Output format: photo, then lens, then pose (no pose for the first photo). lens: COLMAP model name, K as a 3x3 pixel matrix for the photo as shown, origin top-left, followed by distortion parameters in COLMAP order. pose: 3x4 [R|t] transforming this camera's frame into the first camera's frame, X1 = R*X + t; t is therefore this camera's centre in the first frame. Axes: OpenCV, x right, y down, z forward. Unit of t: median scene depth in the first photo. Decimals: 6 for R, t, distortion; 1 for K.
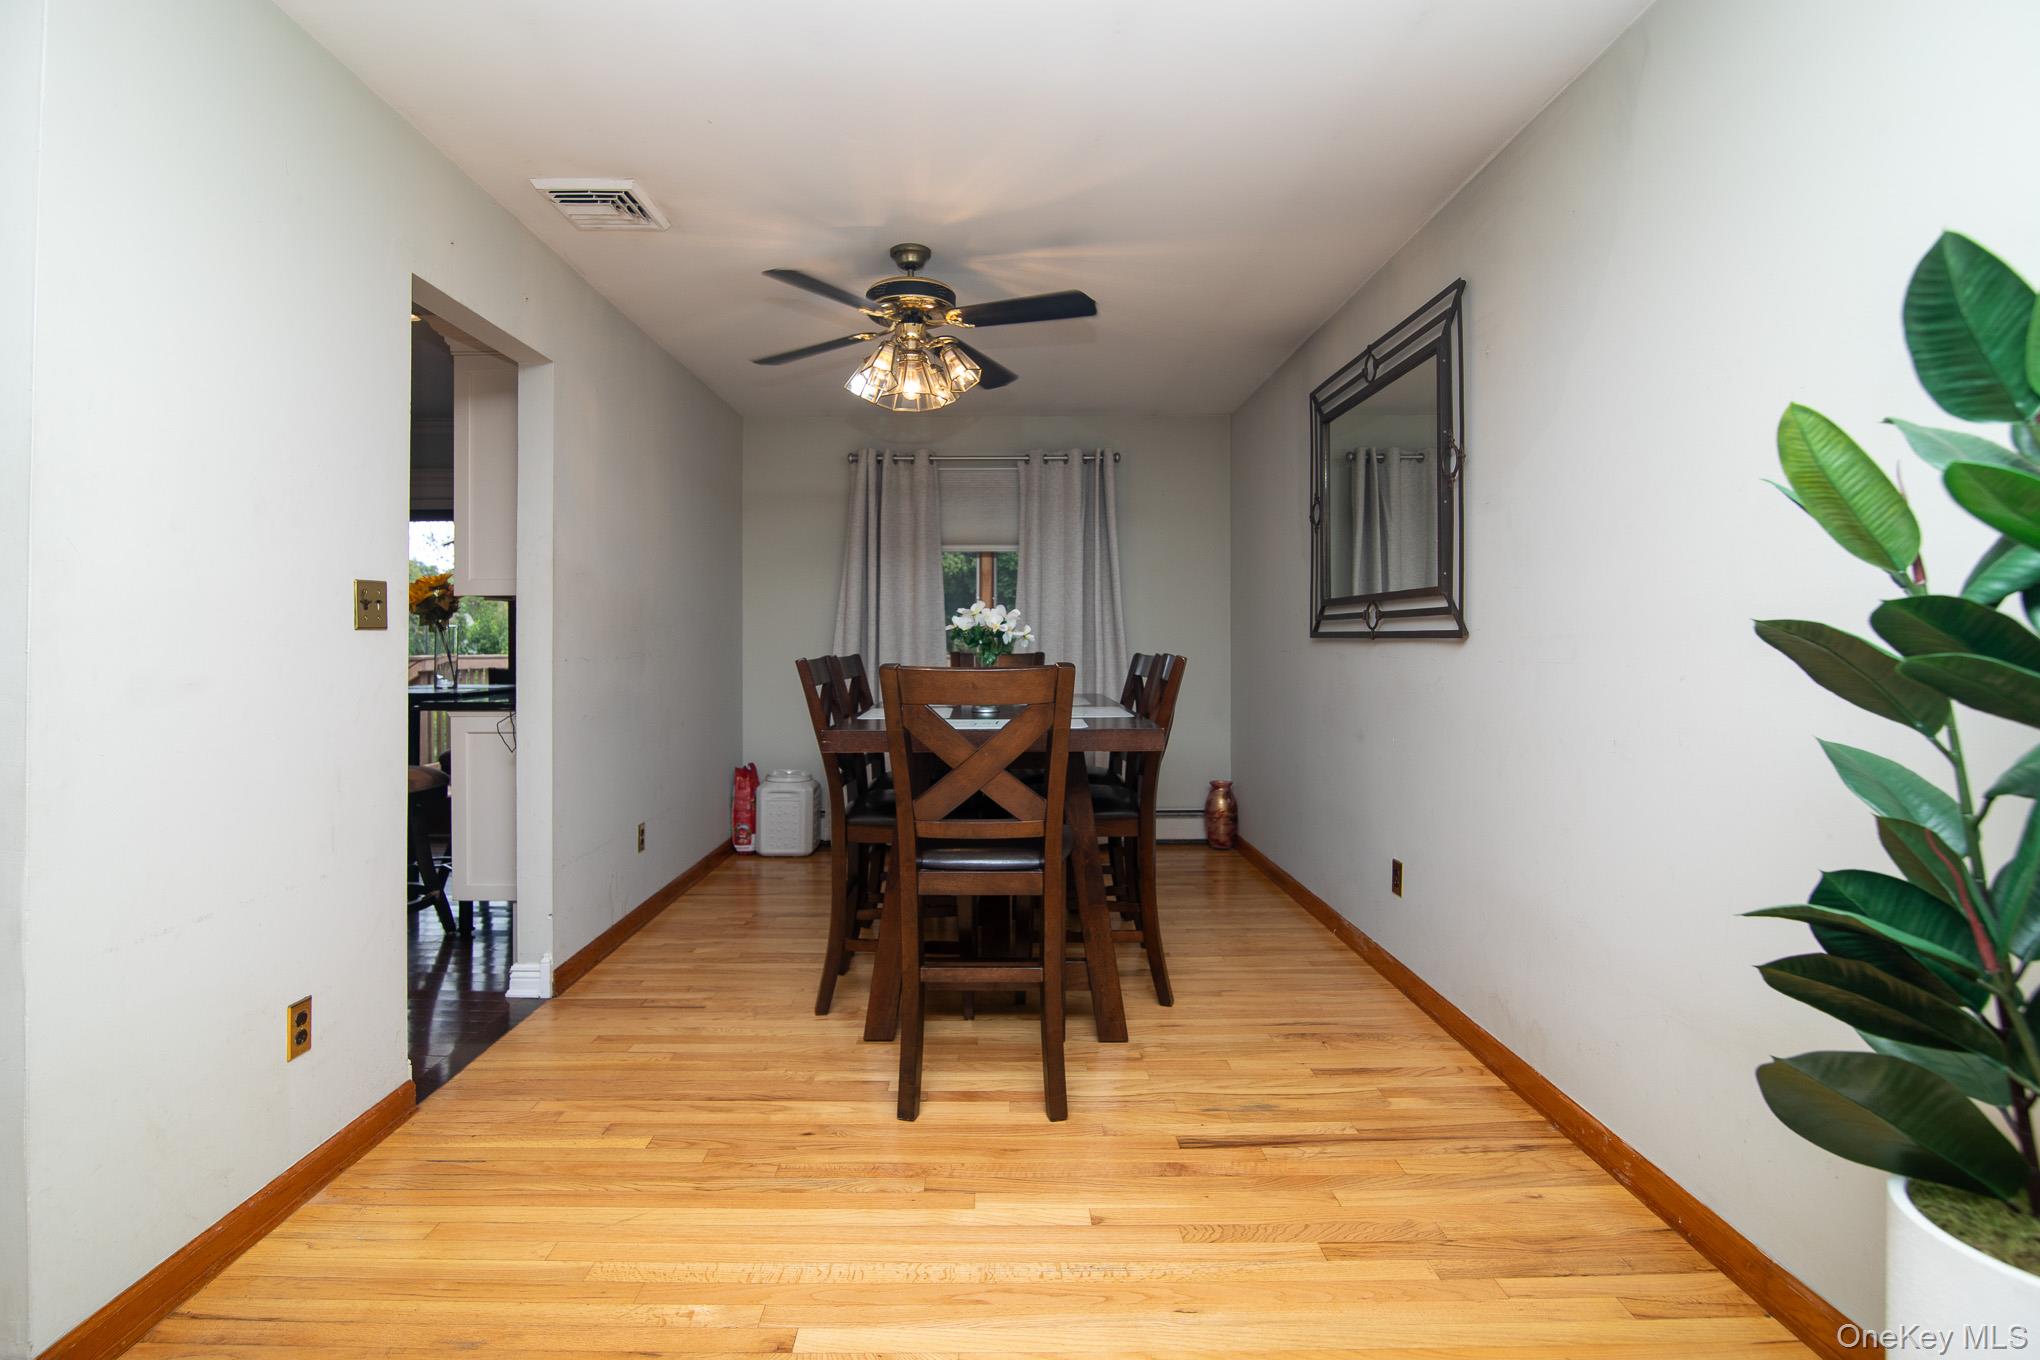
lens RADIAL K [[1022.4, 0, 1021.5], [0, 1022.4, 626.7], [0, 0, 1]] dist [-0.001126, 0.001207]
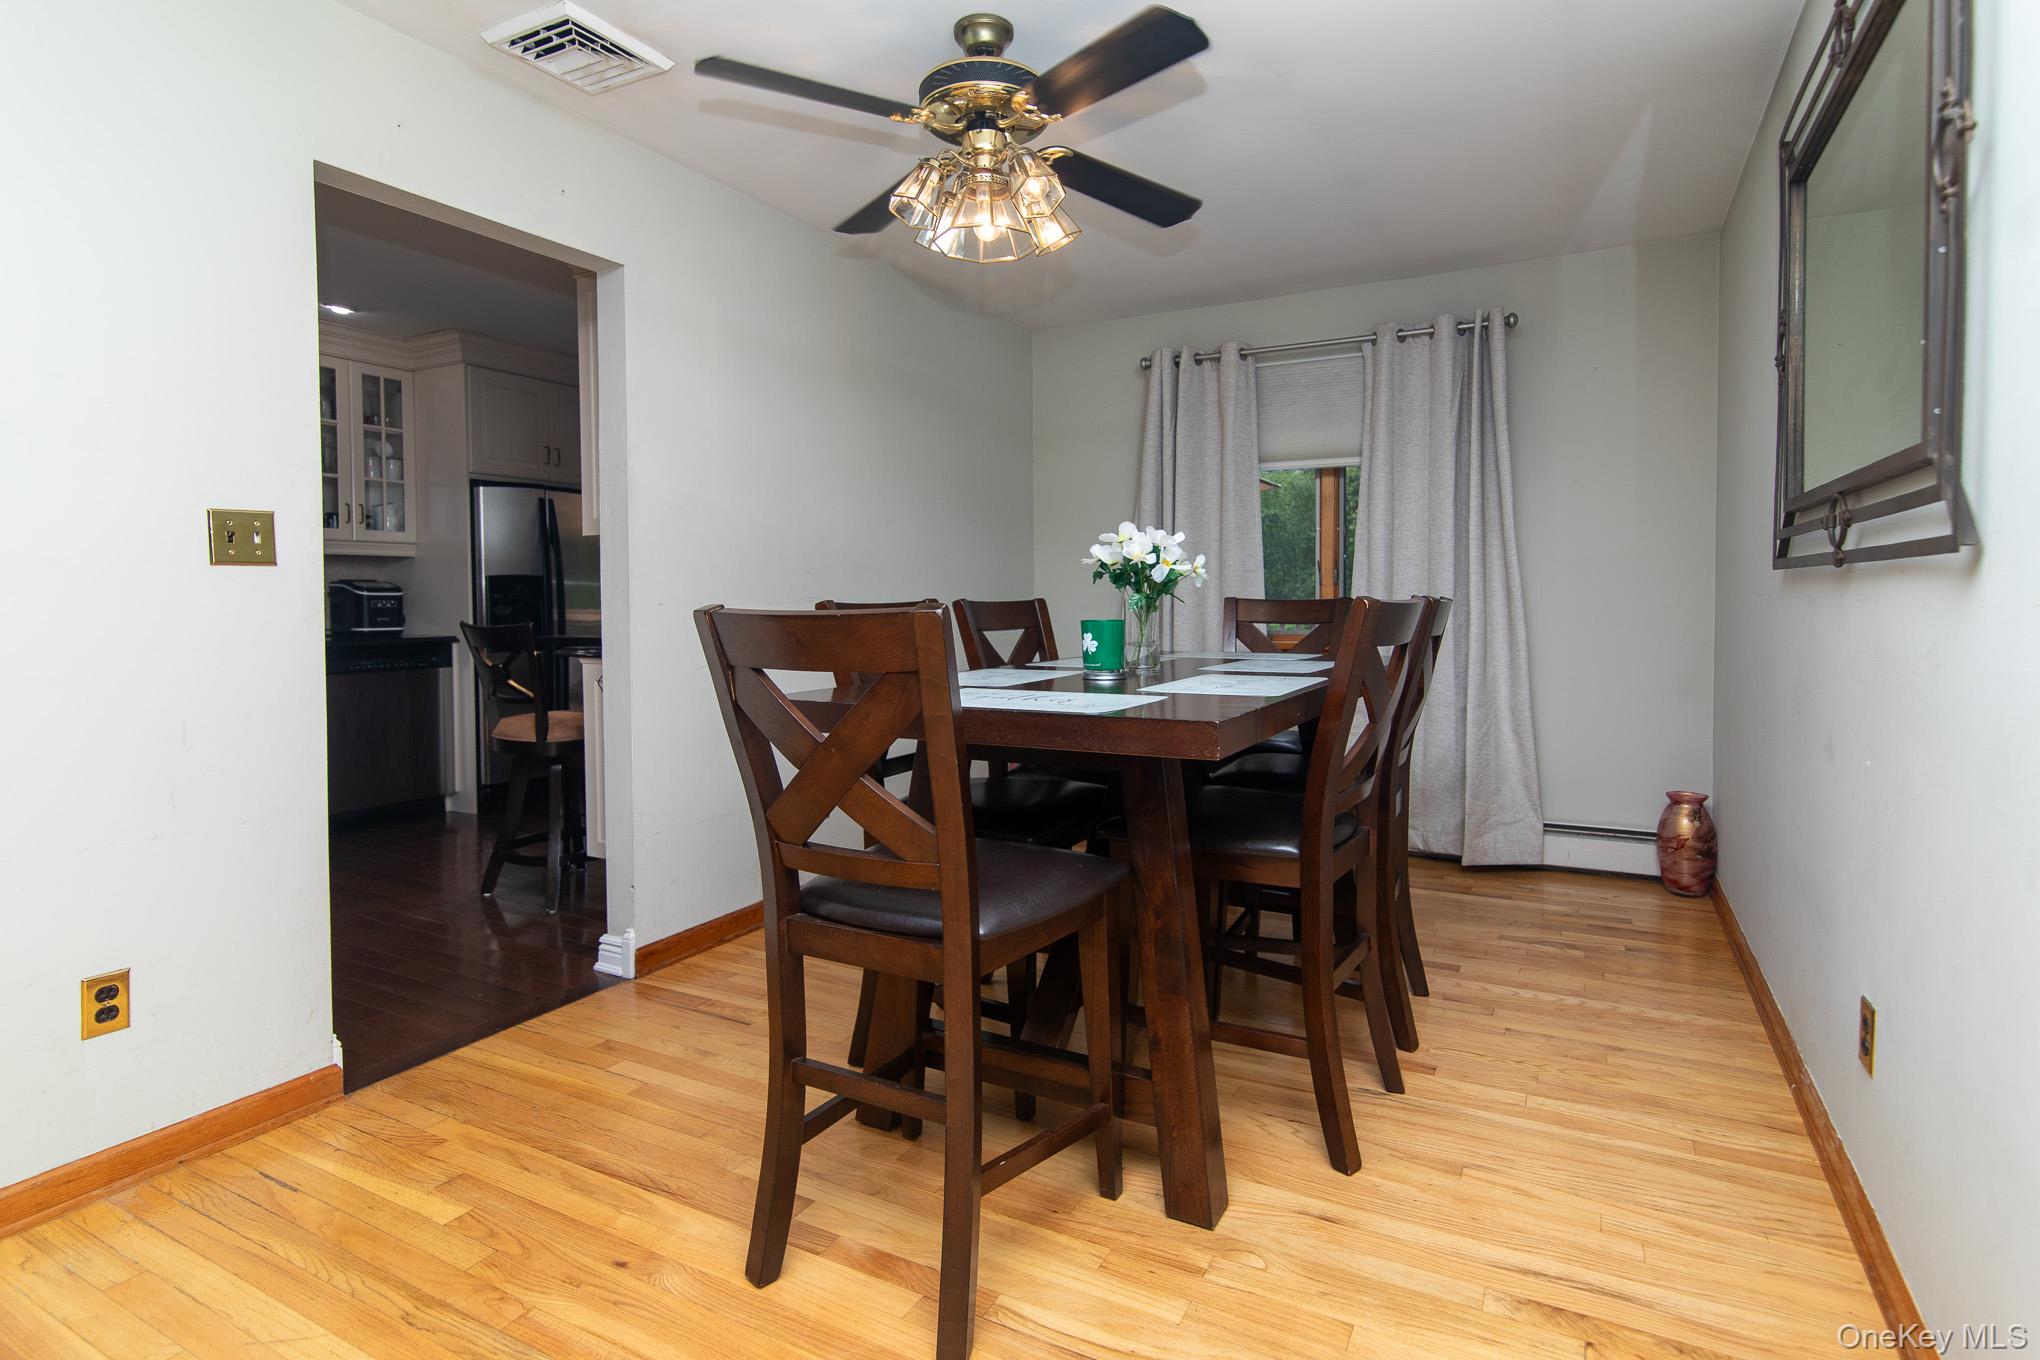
lens RADIAL K [[1022.4, 0, 1021.5], [0, 1022.4, 626.7], [0, 0, 1]] dist [-0.001126, 0.001207]
pose [[0.865222, 0.009976, -0.501290, 0.261813], [0.012730, 0.999043, 0.041854, 0.017488], [0.501227, -0.042595, 0.864267, 0.369552]]
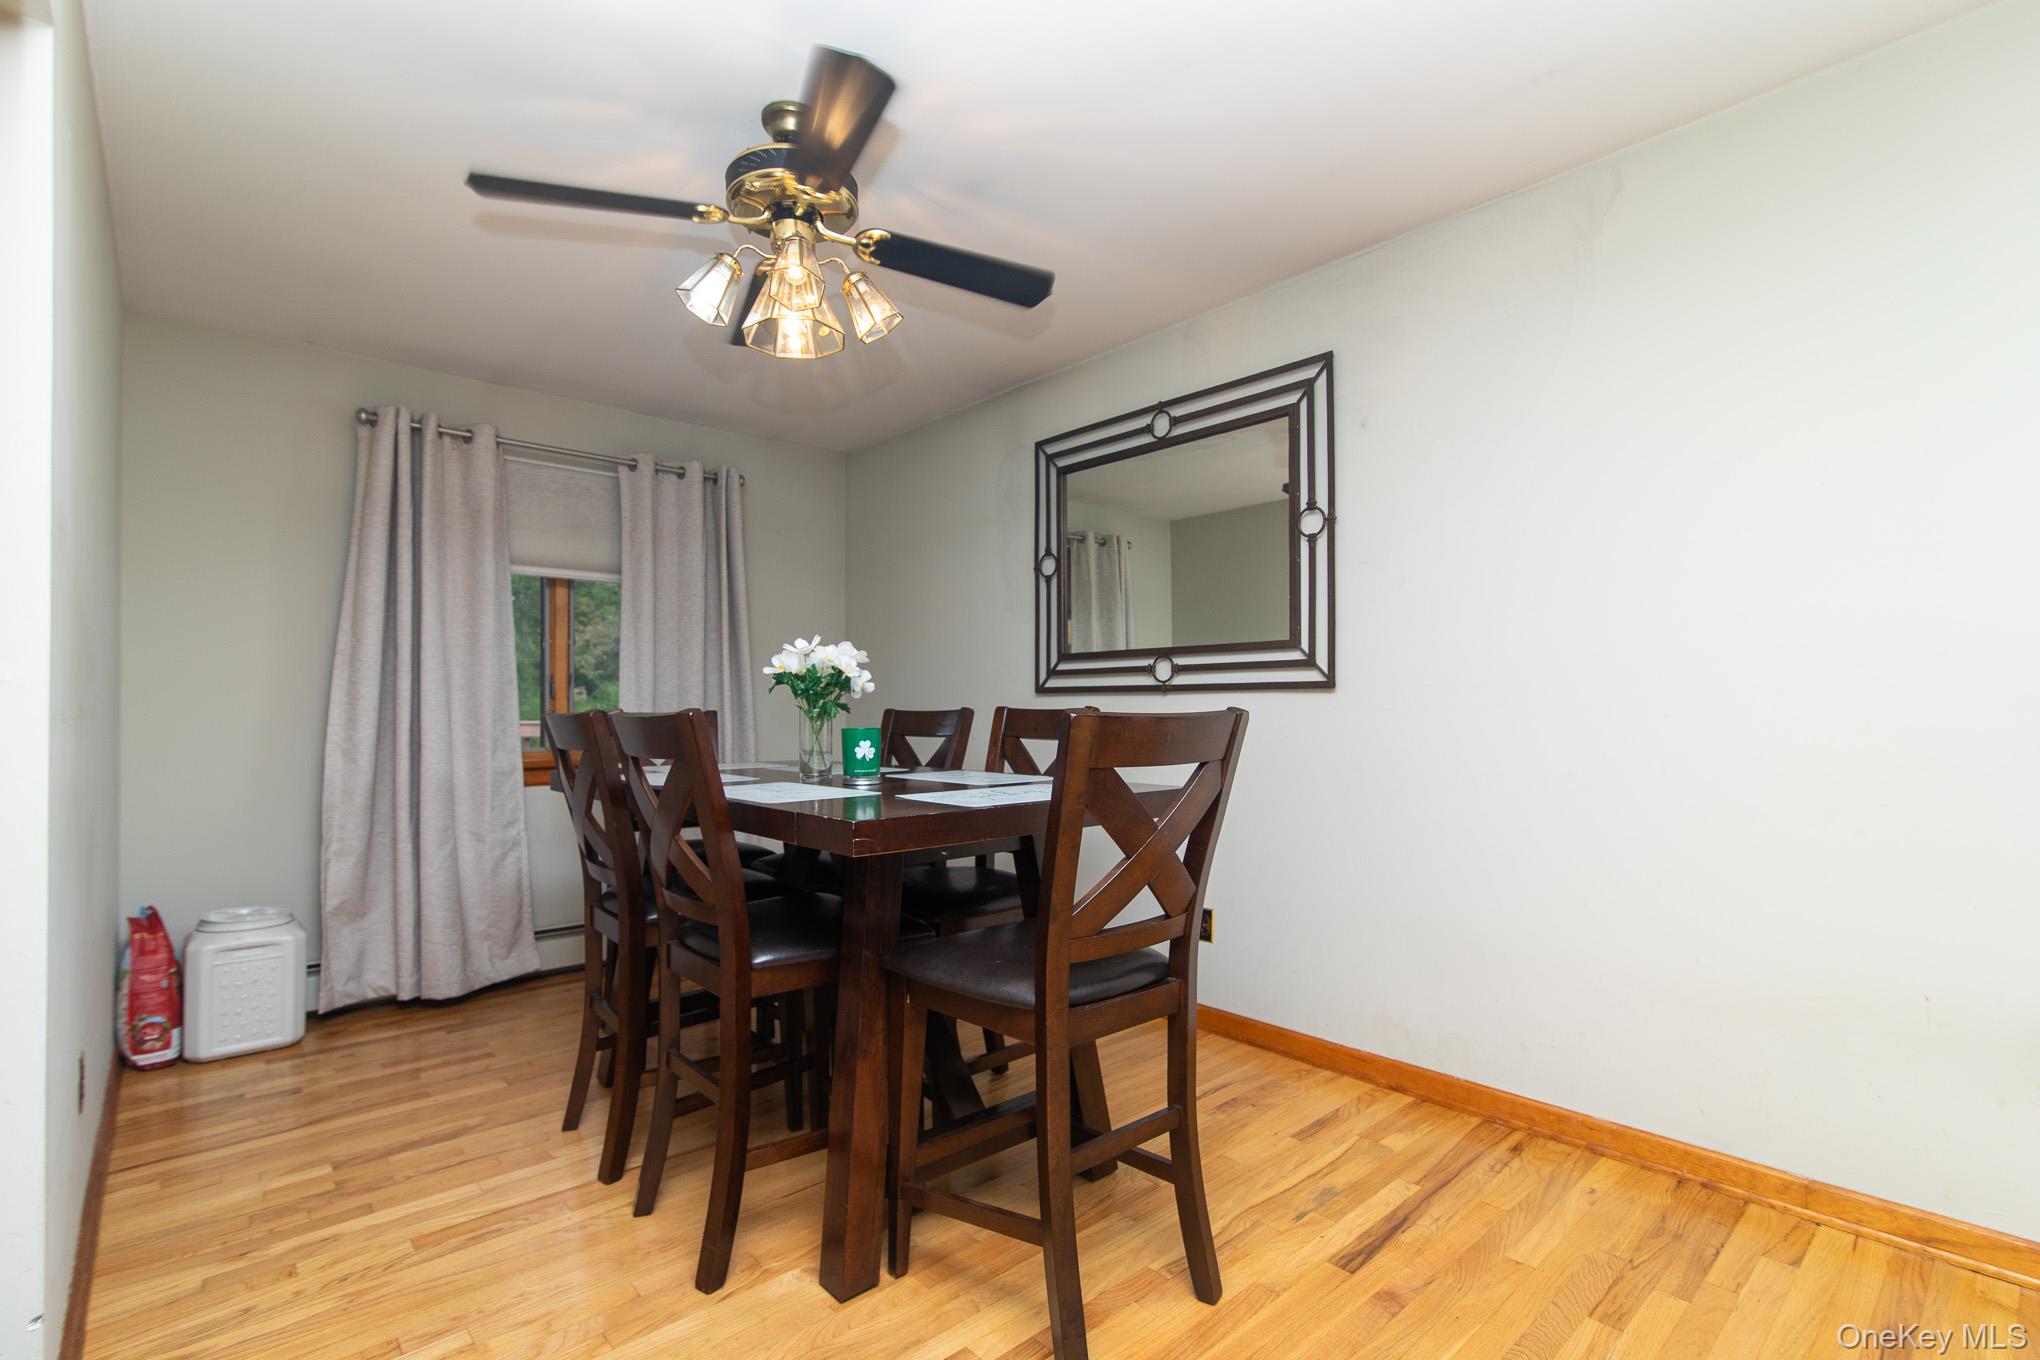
lens RADIAL K [[963.9, 0, 1080.9], [0, 963.9, 690.9], [0, 0, 1]] dist [0.012309, -0.000115]
pose [[0.742570, 0.009957, 0.669694, -0.384983], [-0.005874, 0.999948, -0.008354, 0.020804], [-0.669742, 0.002270, 0.742590, 0.375554]]
